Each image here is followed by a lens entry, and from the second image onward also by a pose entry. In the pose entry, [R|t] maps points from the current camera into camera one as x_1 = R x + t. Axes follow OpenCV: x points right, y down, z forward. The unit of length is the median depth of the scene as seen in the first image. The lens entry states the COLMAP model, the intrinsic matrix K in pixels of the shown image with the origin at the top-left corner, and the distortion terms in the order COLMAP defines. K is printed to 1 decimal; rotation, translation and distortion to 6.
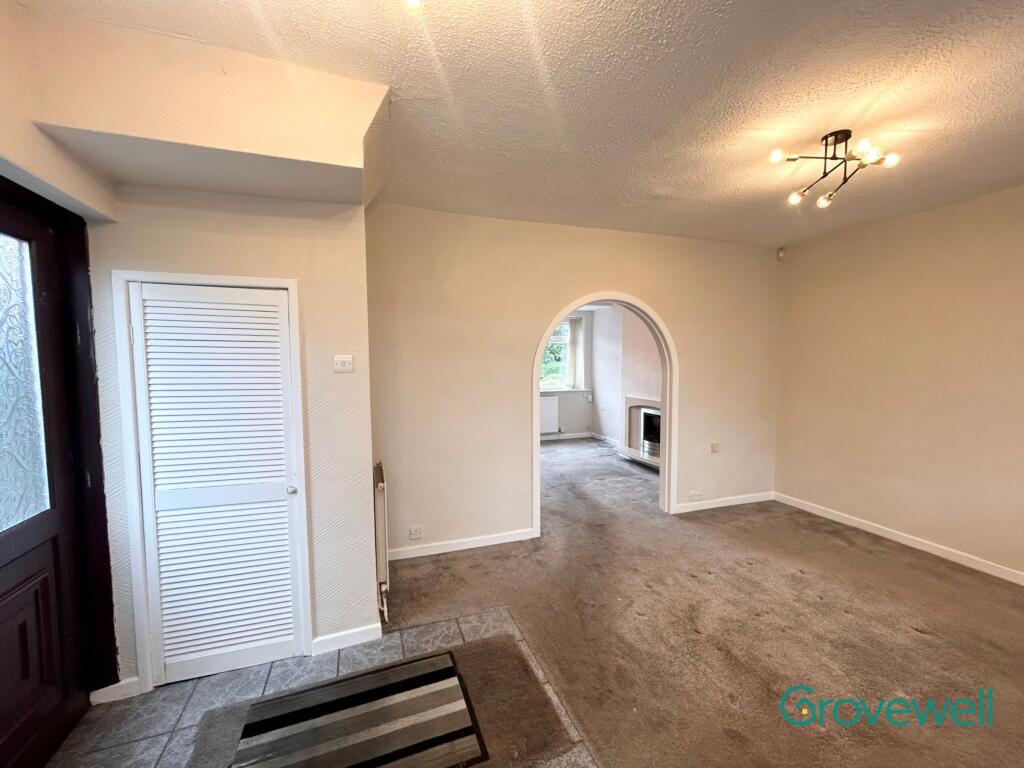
lens RADIAL K [[416.8, 0, 512.2], [0, 416.8, 382.9], [0, 0, 1]] dist [-0.001435, 0.000805]
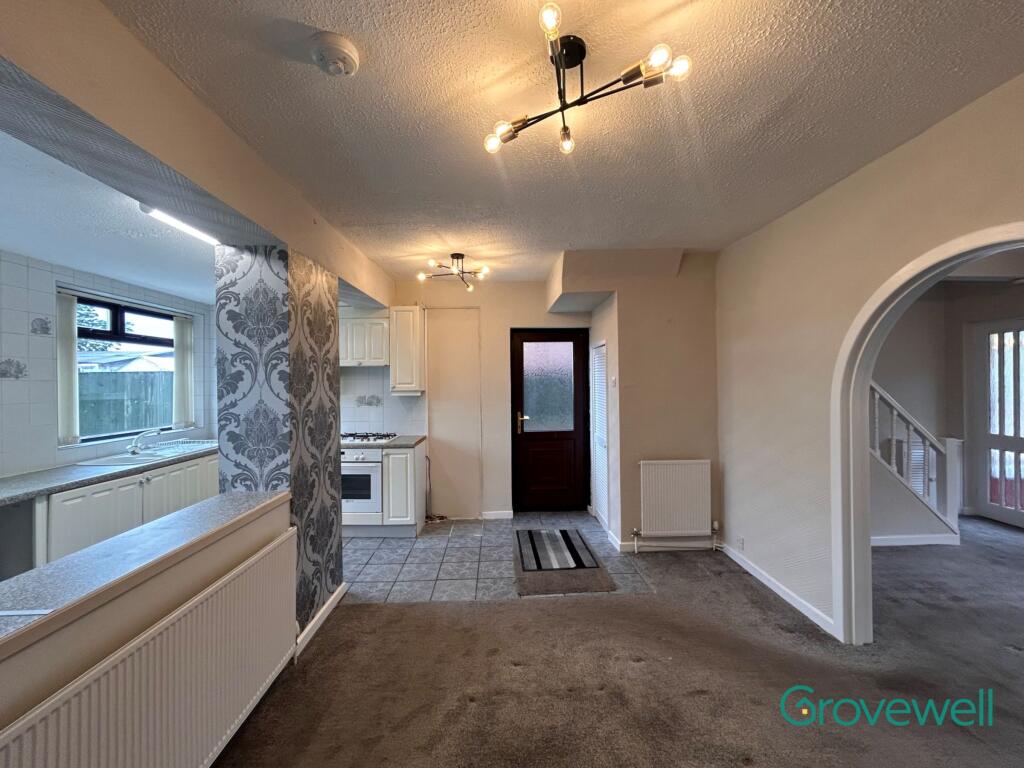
lens RADIAL K [[416.8, 0, 512.2], [0, 416.8, 382.9], [0, 0, 1]] dist [-0.001435, 0.000805]
pose [[-0.306146, 0.011906, -0.951910, 0.709038], [-0.044688, 0.998640, 0.026863, -0.034453], [0.950935, 0.050763, -0.305197, 0.562867]]
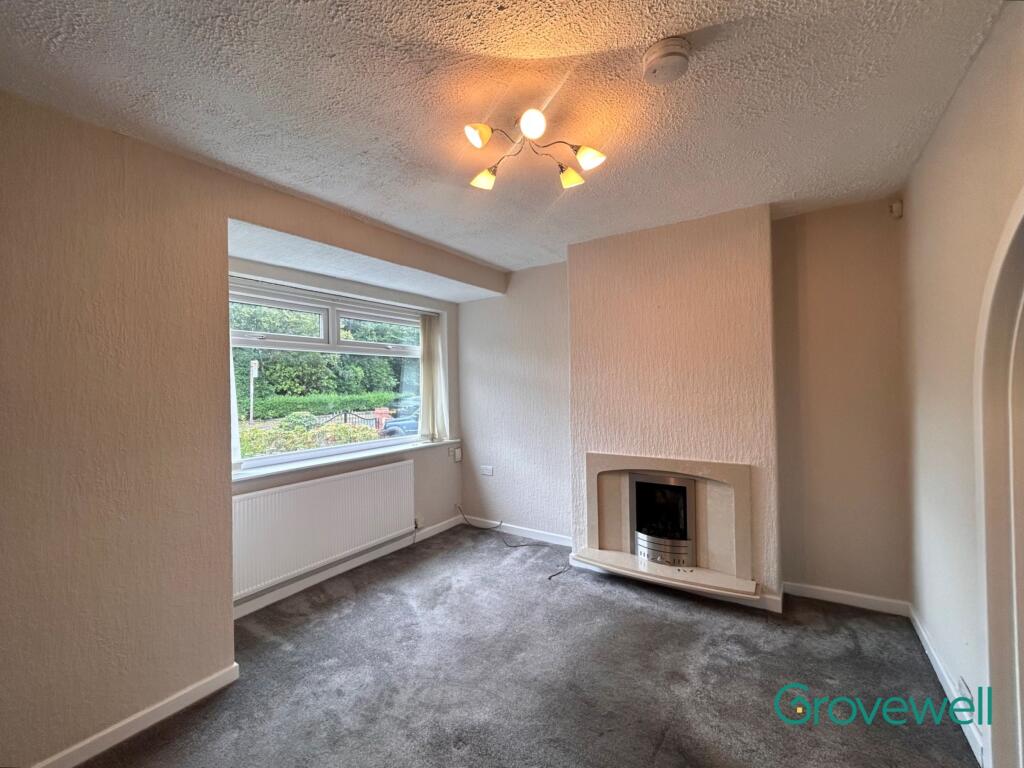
lens RADIAL K [[431.0, 0, 512.2], [0, 431.0, 381.7], [0, 0, 1]] dist [-0.000849, 0.000326]
pose [[0.800427, -0.002843, 0.599424, -0.198778], [0.050090, 0.996809, -0.062158, -0.043262], [-0.597334, 0.079779, 0.798015, 0.900175]]
